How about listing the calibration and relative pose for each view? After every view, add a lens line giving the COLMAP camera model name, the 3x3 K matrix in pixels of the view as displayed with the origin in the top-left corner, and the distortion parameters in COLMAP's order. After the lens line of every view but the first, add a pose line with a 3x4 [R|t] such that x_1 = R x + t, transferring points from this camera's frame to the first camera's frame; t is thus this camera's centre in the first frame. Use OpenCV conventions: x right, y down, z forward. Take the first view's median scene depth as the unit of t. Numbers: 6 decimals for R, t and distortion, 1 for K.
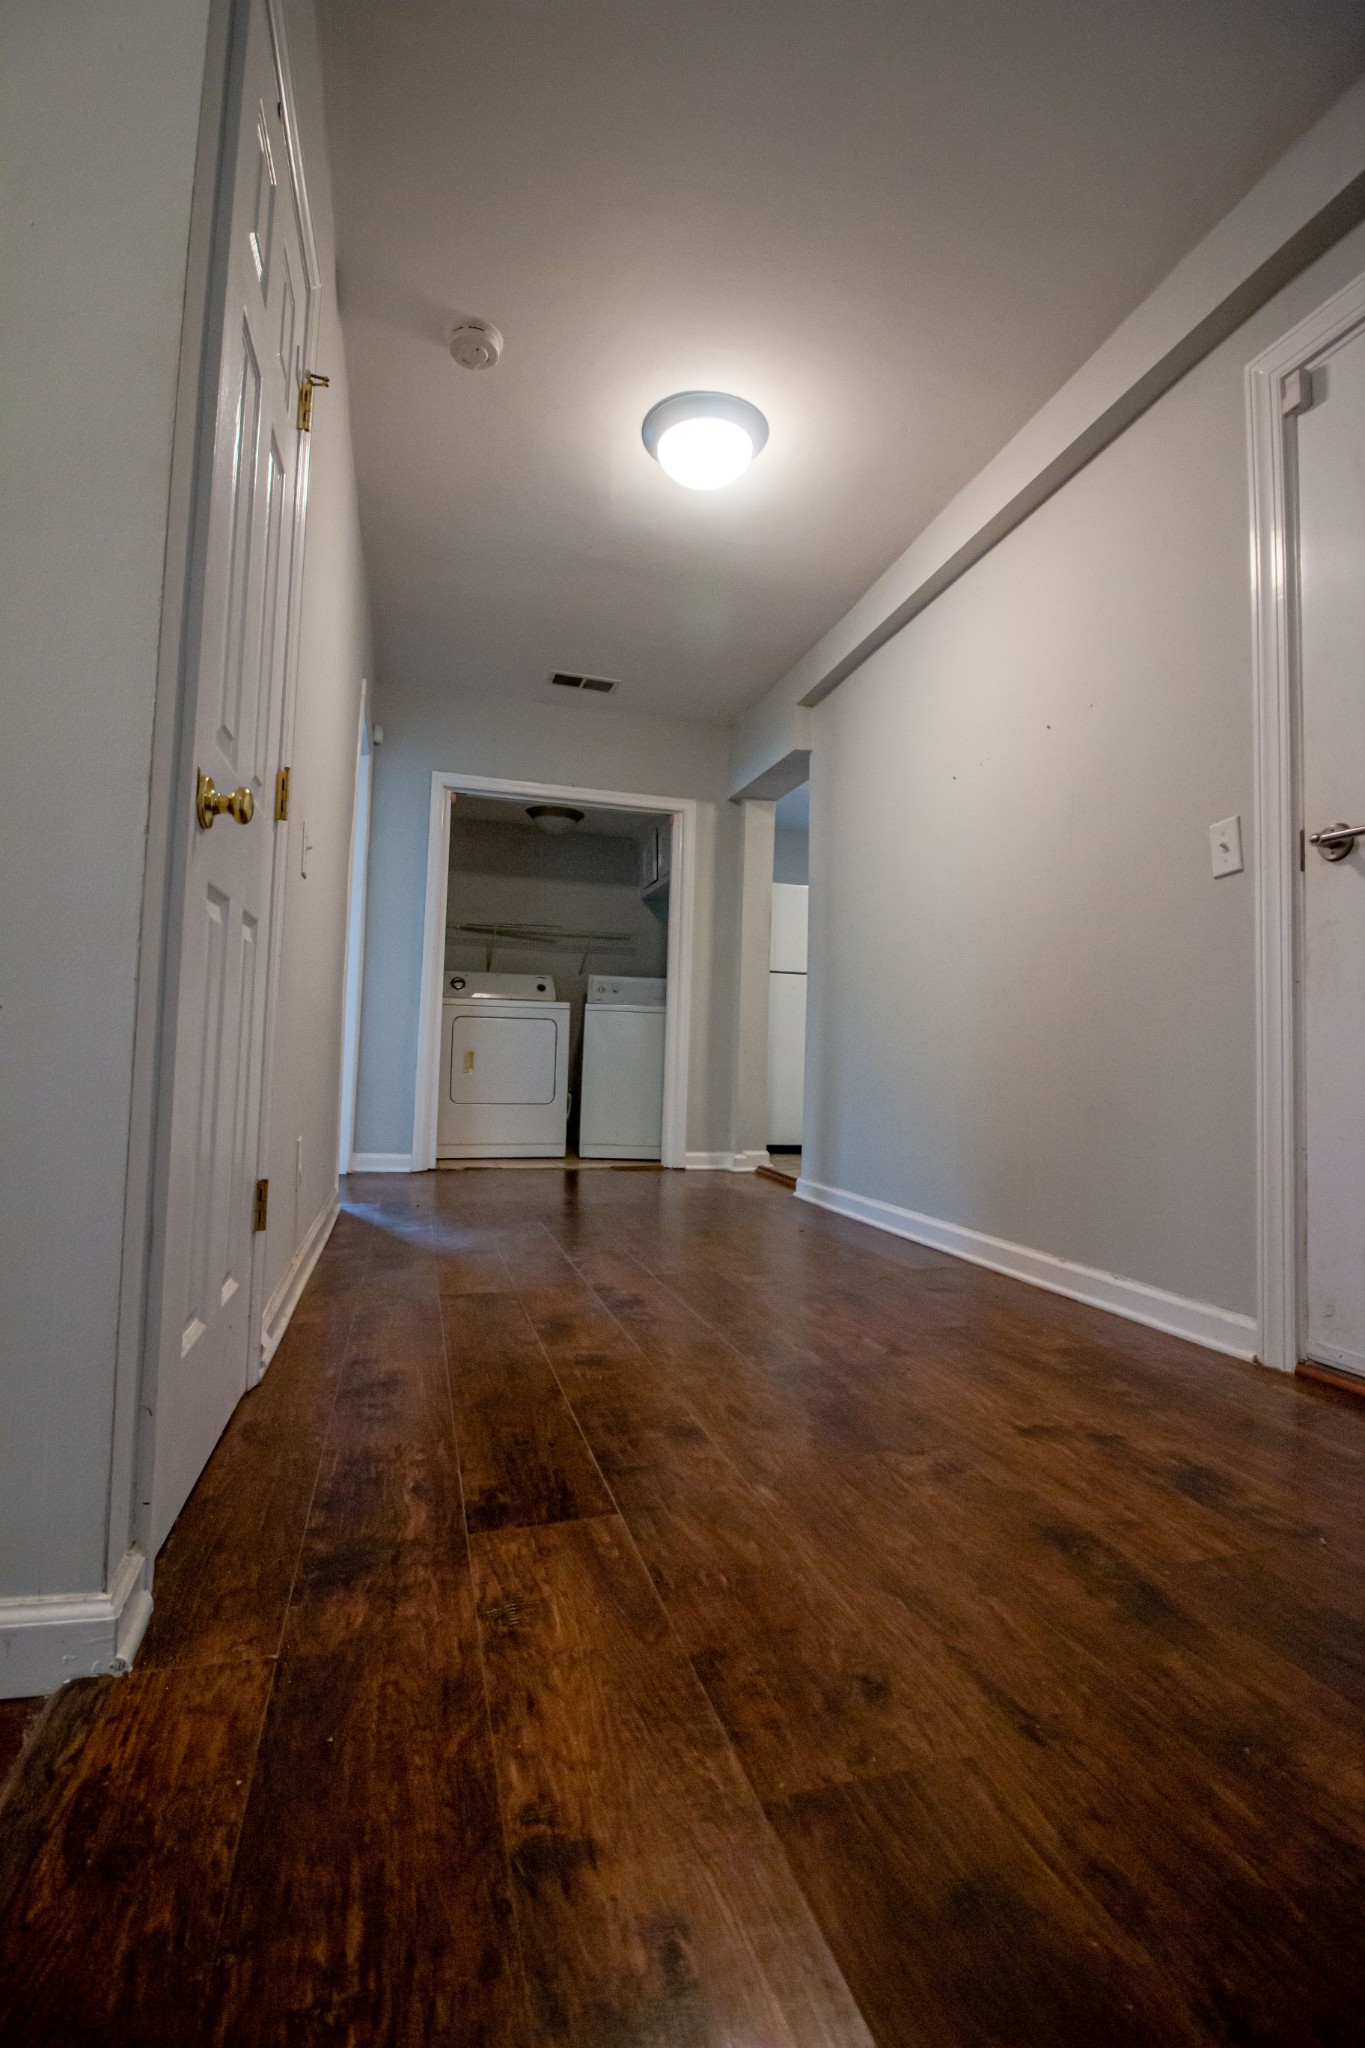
lens RADIAL K [[945.5, 0, 679.3], [0, 945.5, 1012.4], [0, 0, 1]] dist [0.001442, -0.000076]
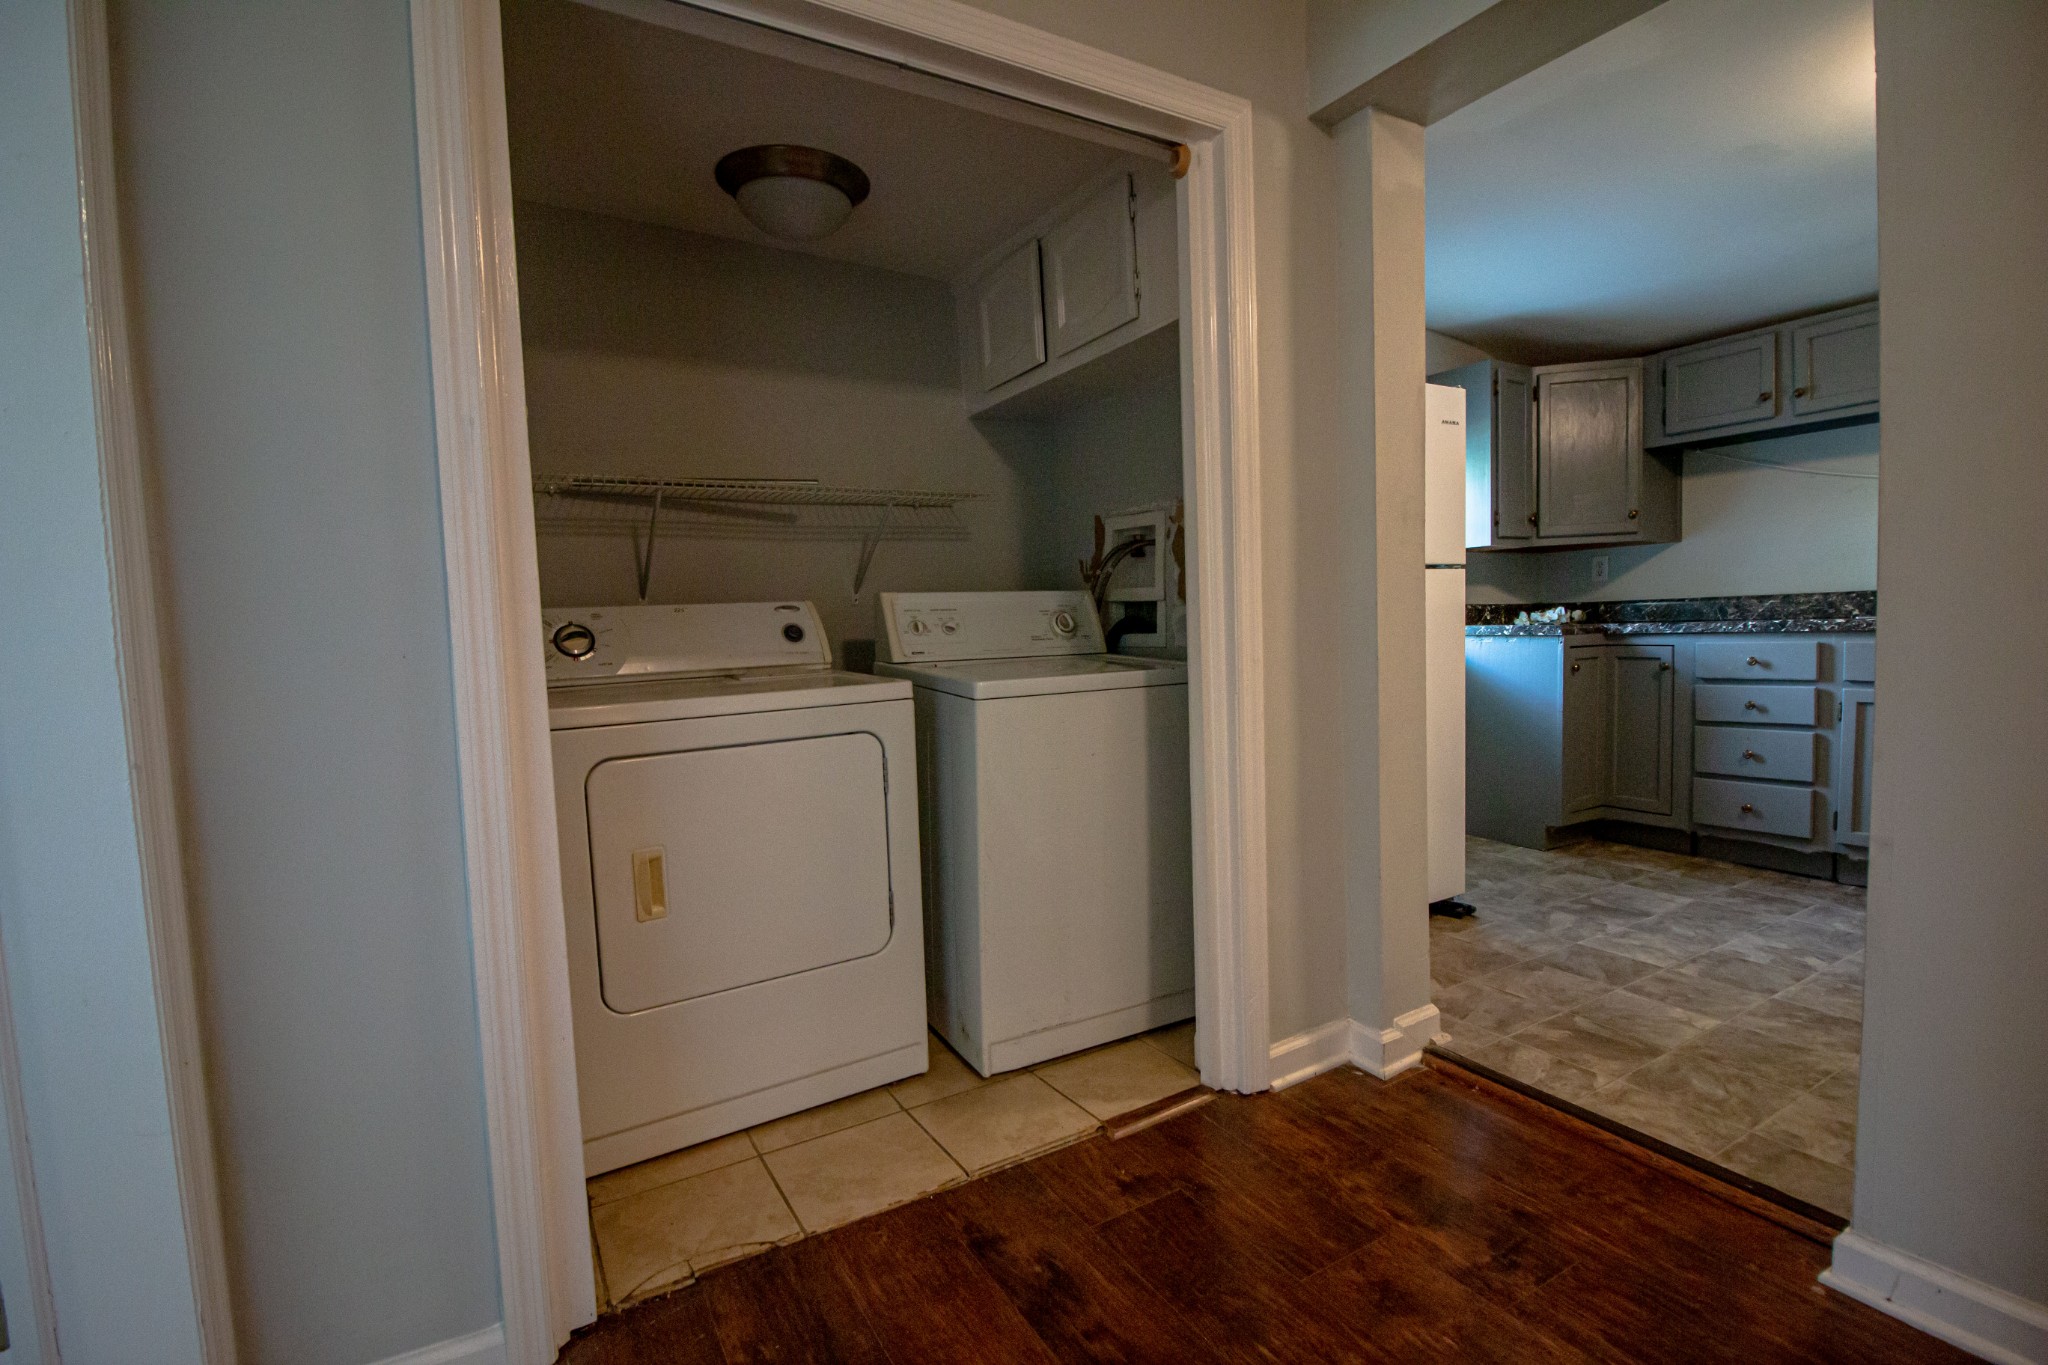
lens RADIAL K [[945.5, 0, 1028.9], [0, 945.5, 690.8], [0, 0, 1]] dist [0.001442, -0.000076]
pose [[0.964263, -0.084393, 0.251147, -0.170993], [0.055025, 0.991034, 0.121752, -0.051201], [-0.259170, -0.103581, 0.960261, 0.649744]]
